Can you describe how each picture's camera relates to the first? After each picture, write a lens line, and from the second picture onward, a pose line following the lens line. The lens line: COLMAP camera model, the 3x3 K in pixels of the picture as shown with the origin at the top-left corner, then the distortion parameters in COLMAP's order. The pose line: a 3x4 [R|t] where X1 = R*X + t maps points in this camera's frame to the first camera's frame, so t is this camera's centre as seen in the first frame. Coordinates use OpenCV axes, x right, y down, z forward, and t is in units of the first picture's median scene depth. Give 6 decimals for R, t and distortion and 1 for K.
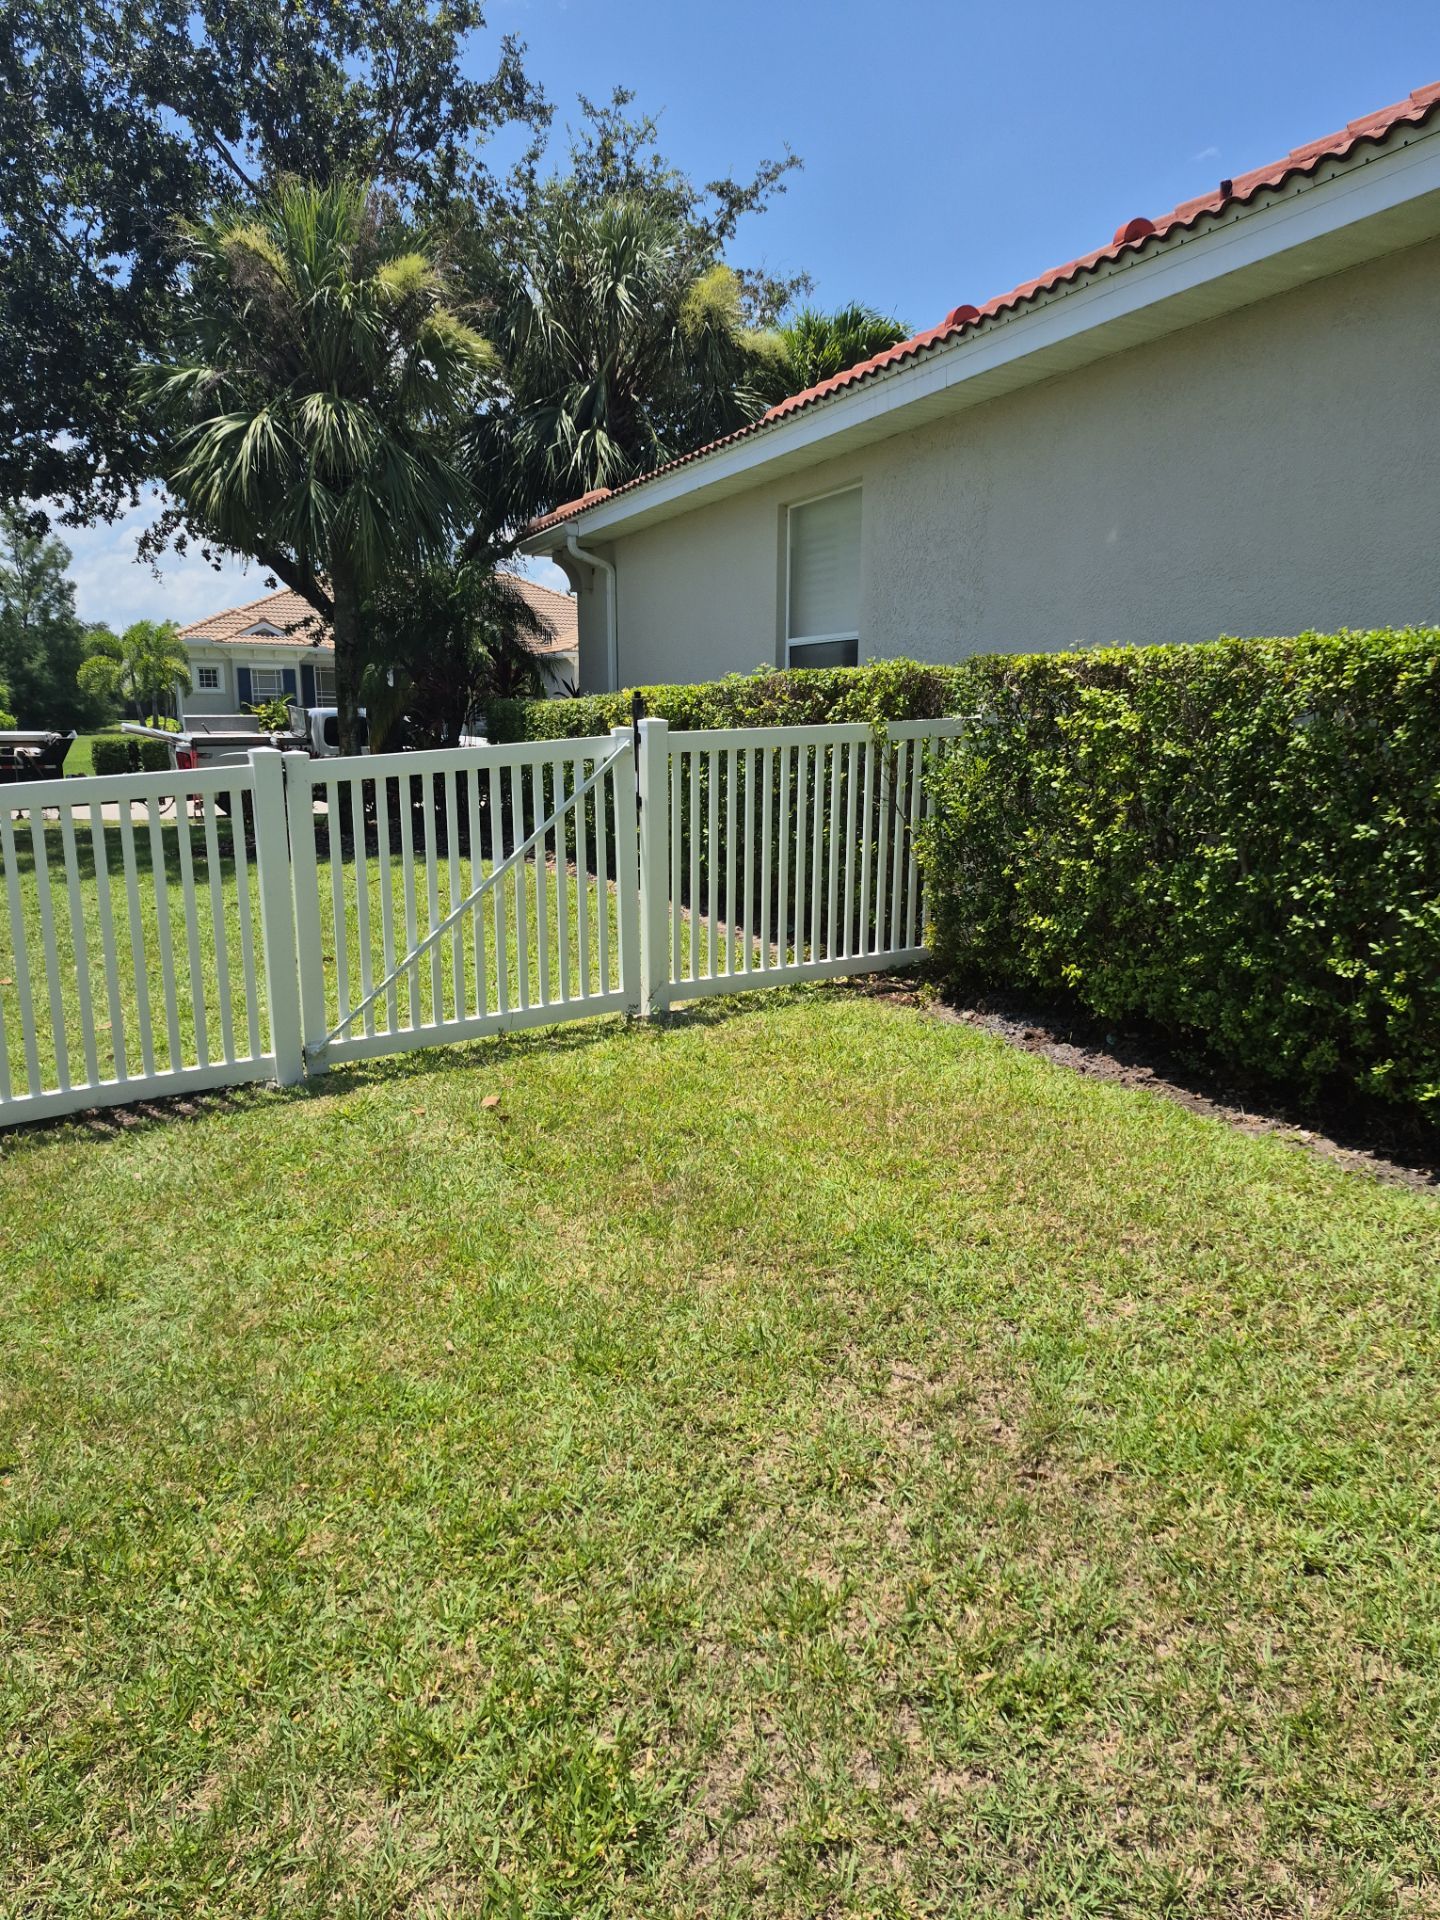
lens RADIAL K [[1327.0, 0, 732.4], [0, 1327.0, 975.8], [0, 0, 1]] dist [0.063881, -0.067851]
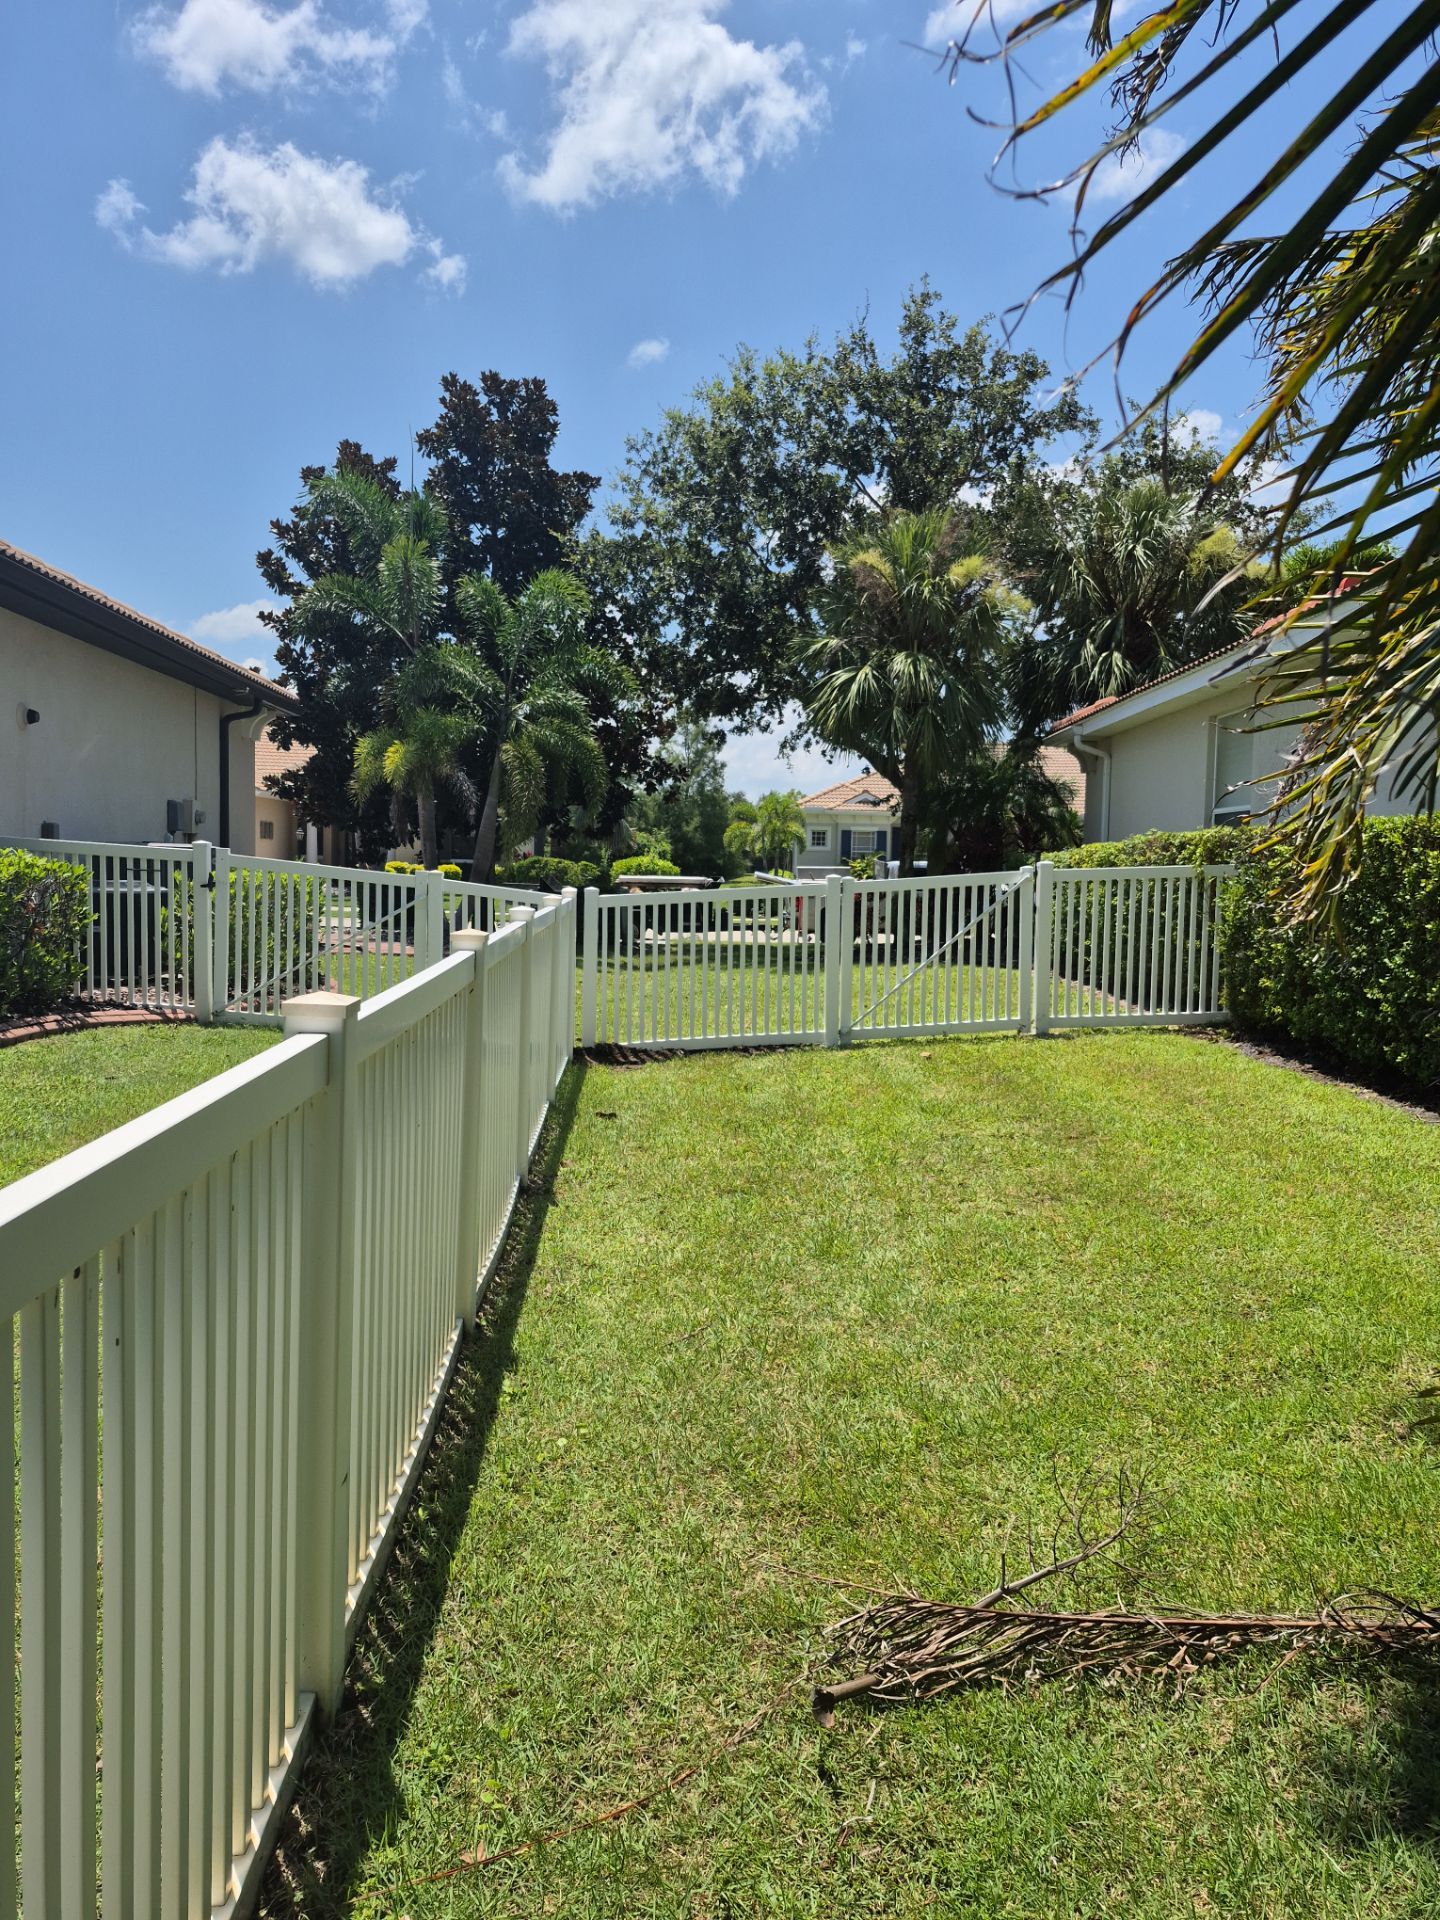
lens RADIAL K [[1367.9, 0, 691.4], [0, 1367.9, 962.9], [0, 0, 1]] dist [0.090877, -0.097268]
pose [[0.896448, 0.042472, -0.441109, 0.138789], [-0.098324, 0.989649, -0.104532, 0.073664], [0.432104, 0.137079, 0.891345, -0.339019]]
